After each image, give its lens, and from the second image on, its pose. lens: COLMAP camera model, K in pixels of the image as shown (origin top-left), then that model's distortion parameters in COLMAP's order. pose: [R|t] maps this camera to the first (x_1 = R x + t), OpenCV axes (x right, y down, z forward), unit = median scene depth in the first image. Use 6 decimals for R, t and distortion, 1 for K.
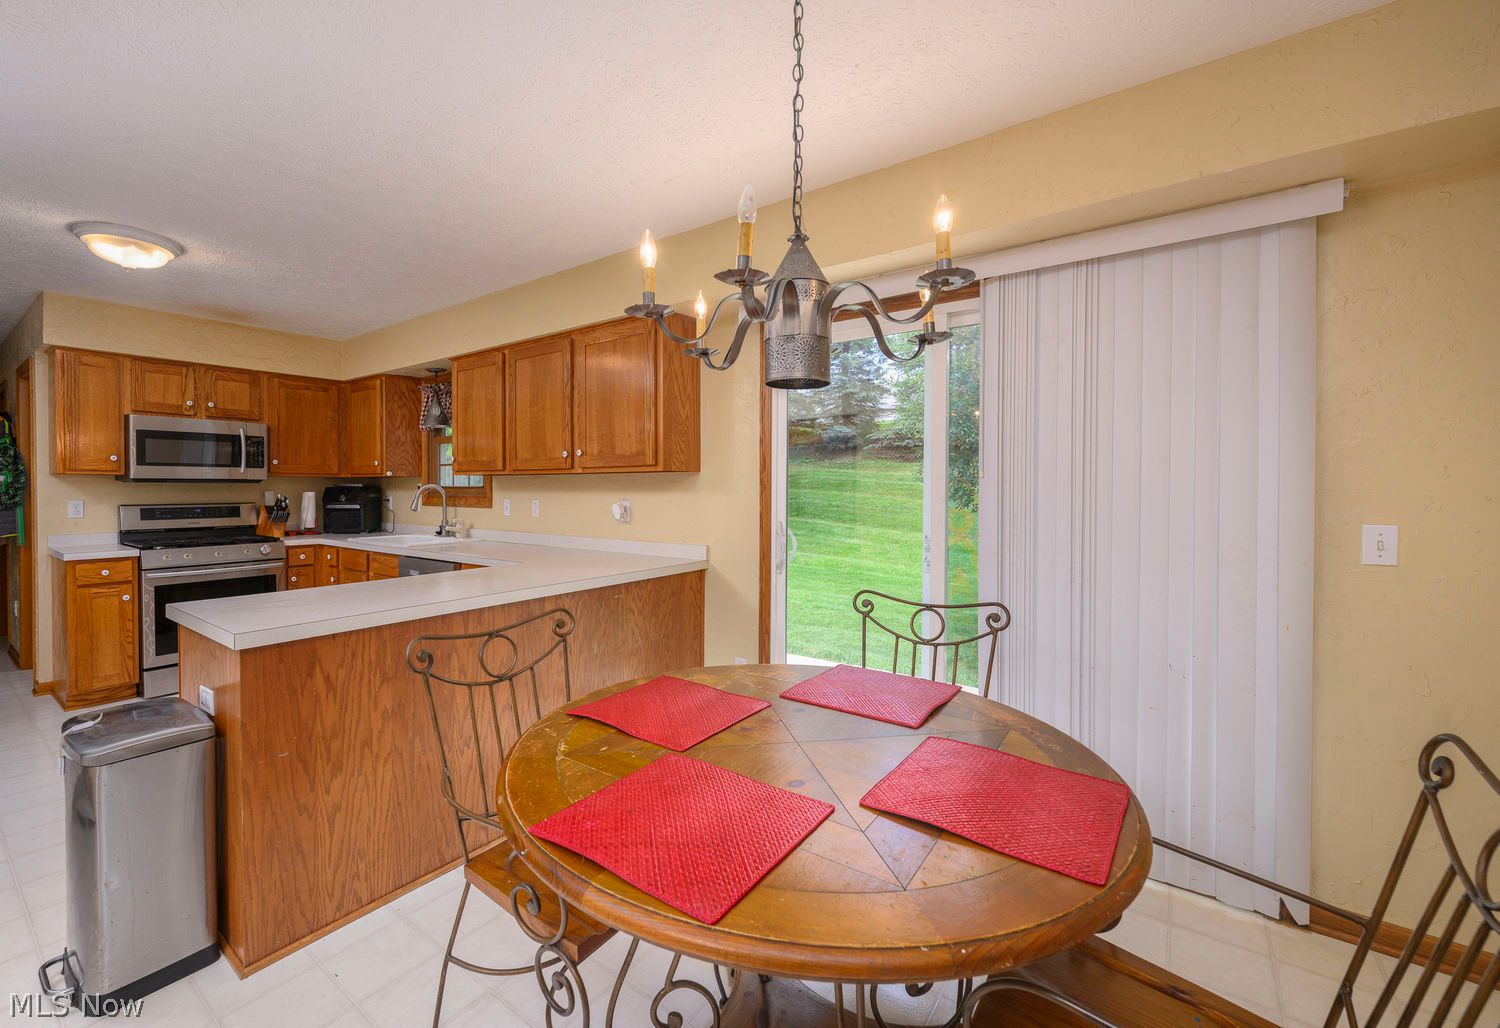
lens RADIAL K [[629.5, 0, 699.0], [0, 629.5, 493.7], [0, 0, 1]] dist [0.000121, -0.000001]
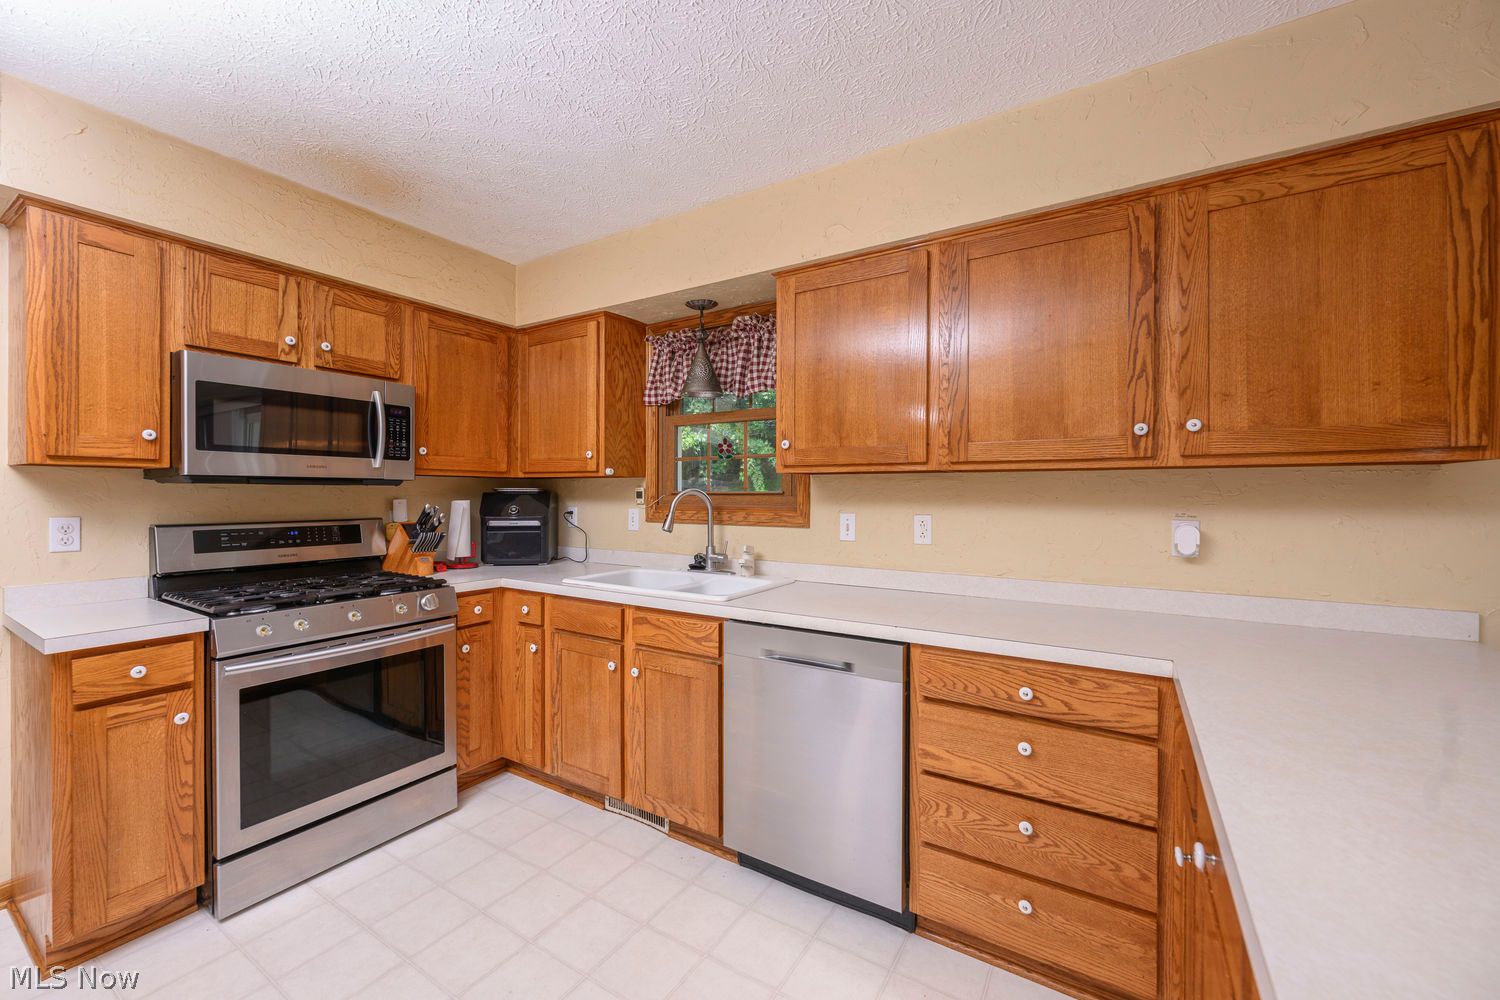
lens RADIAL K [[598.9, 0, 746.9], [0, 598.9, 494.8], [0, 0, 1]] dist [-0.000047, -0.000208]
pose [[0.995392, 0.002325, 0.095865, -0.444287], [-0.001501, 0.999961, -0.008669, -0.004053], [-0.095882, 0.008485, 0.995357, 0.423879]]
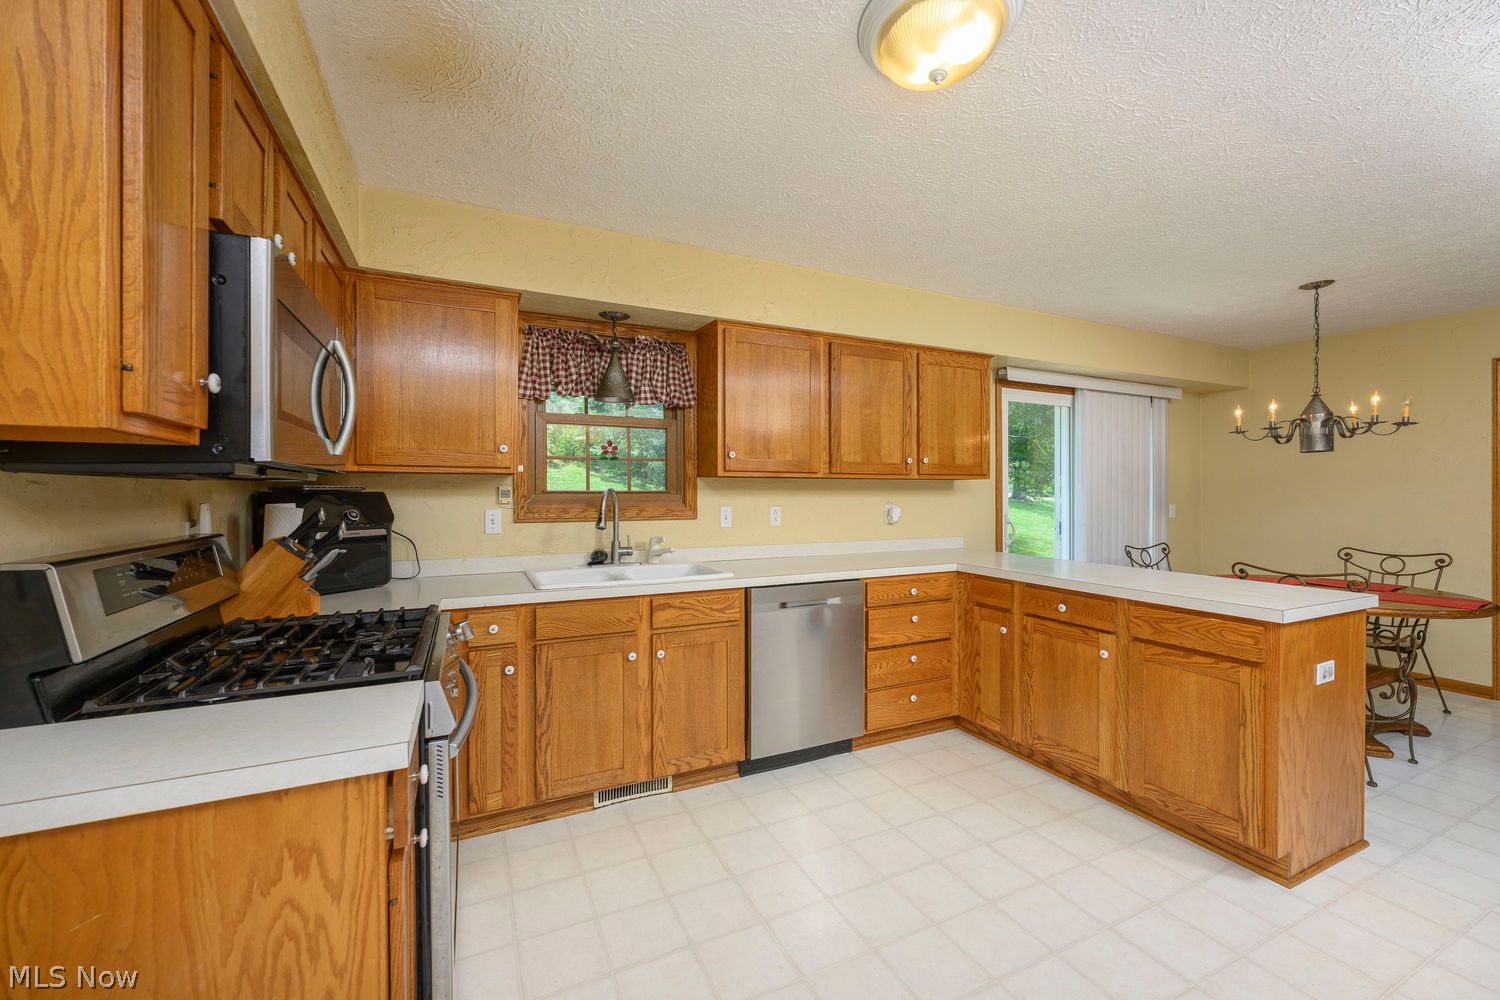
lens RADIAL K [[585.1, 0, 741.1], [0, 585.1, 497.7], [0, 0, 1]] dist [-0.000639, -0.000179]
pose [[0.453896, -0.006060, 0.891034, -0.942281], [0.010583, 0.999943, 0.001410, -0.003983], [-0.890992, 0.008789, 0.453934, 0.623497]]
